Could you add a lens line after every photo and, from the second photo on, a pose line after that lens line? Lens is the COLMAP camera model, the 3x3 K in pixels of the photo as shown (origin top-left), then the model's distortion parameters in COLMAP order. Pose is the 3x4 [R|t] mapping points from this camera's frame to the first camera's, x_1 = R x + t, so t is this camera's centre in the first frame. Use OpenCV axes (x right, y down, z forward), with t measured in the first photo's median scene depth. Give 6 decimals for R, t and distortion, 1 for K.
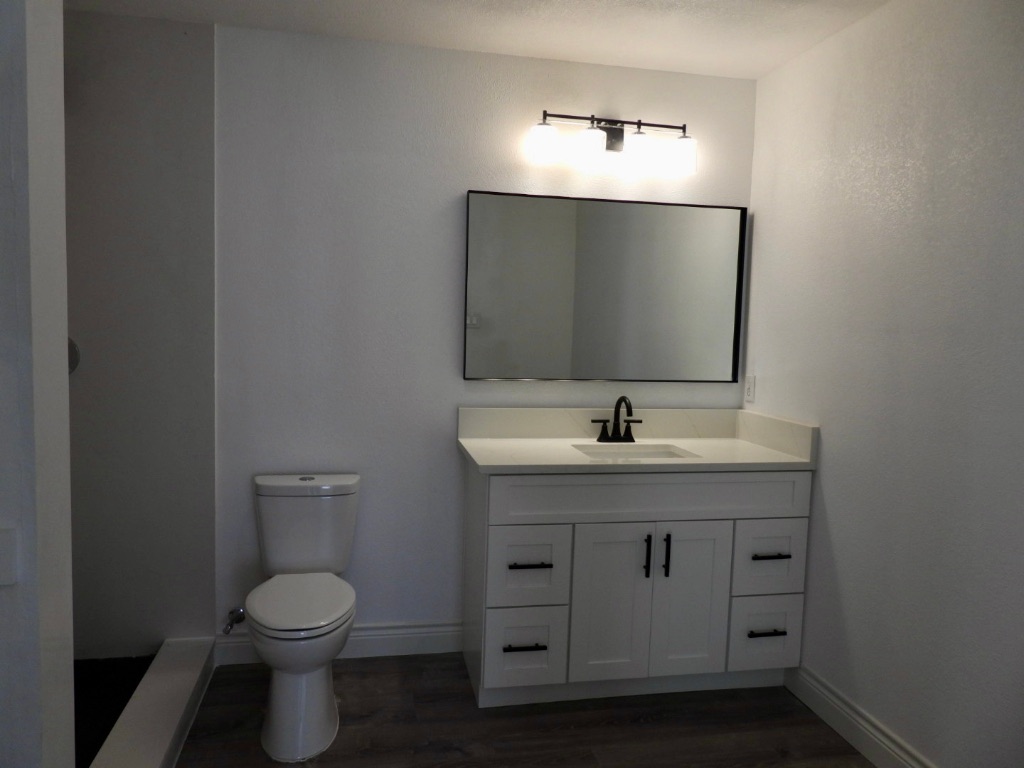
lens RADIAL K [[729.0, 0, 514.2], [0, 729.0, 385.3], [0, 0, 1]] dist [-0.028457, 0.017145]
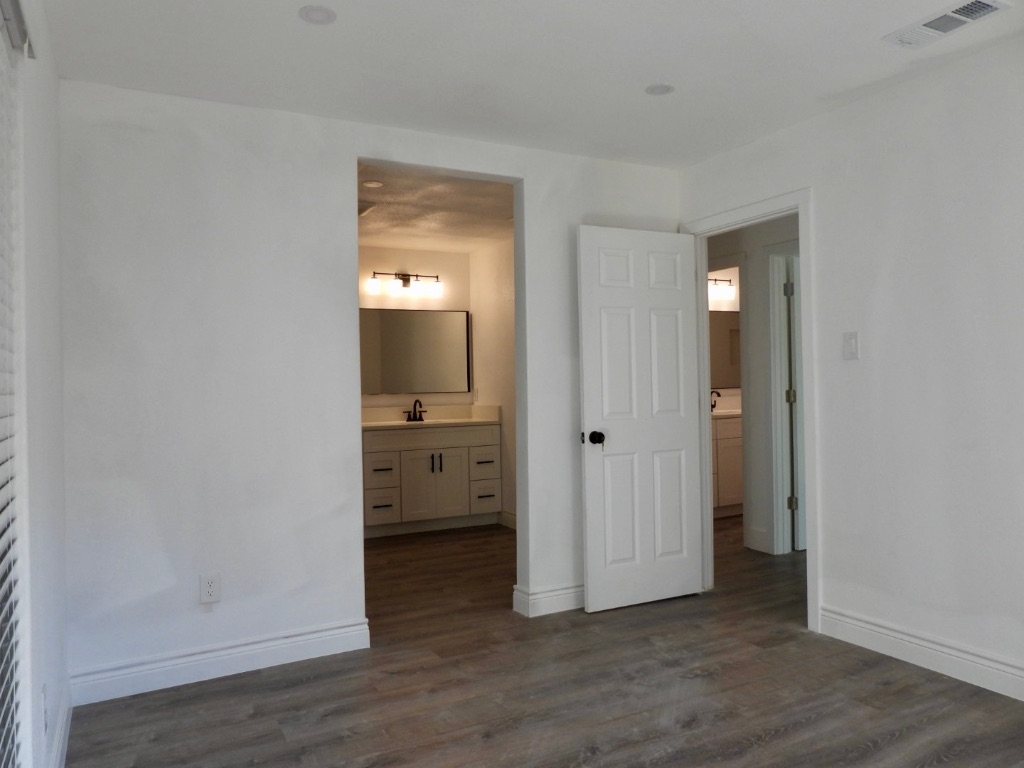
lens RADIAL K [[729.0, 0, 517.8], [0, 729.0, 382.8], [0, 0, 1]] dist [-0.028457, 0.017145]
pose [[0.954367, -0.049392, 0.294525, -0.217184], [0.072844, 0.994940, -0.069190, 0.148221], [-0.289617, 0.087486, 0.953136, -1.250856]]
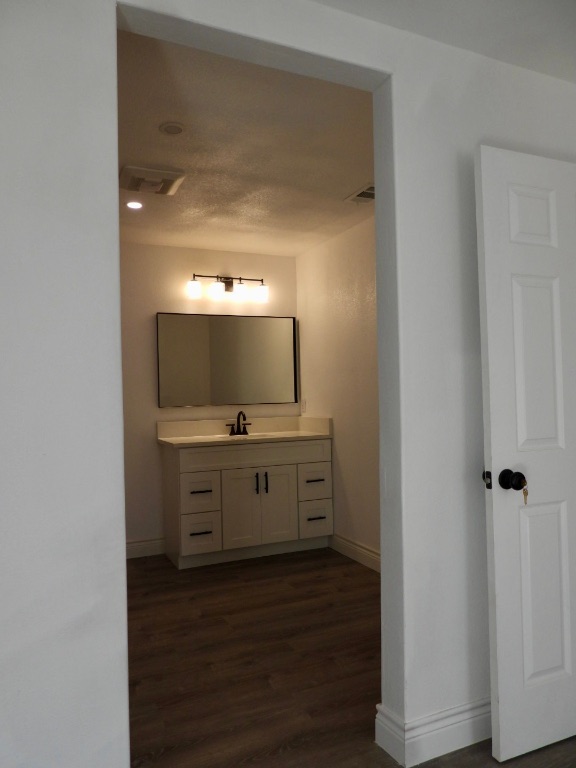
lens RADIAL K [[546.8, 0, 289.5], [0, 546.8, 384.4], [0, 0, 1]] dist [-0.028457, 0.017145]
pose [[0.971430, -0.050176, 0.231961, -0.071564], [0.072669, 0.993336, -0.089460, 0.092059], [-0.225926, 0.103761, 0.968603, -0.538076]]
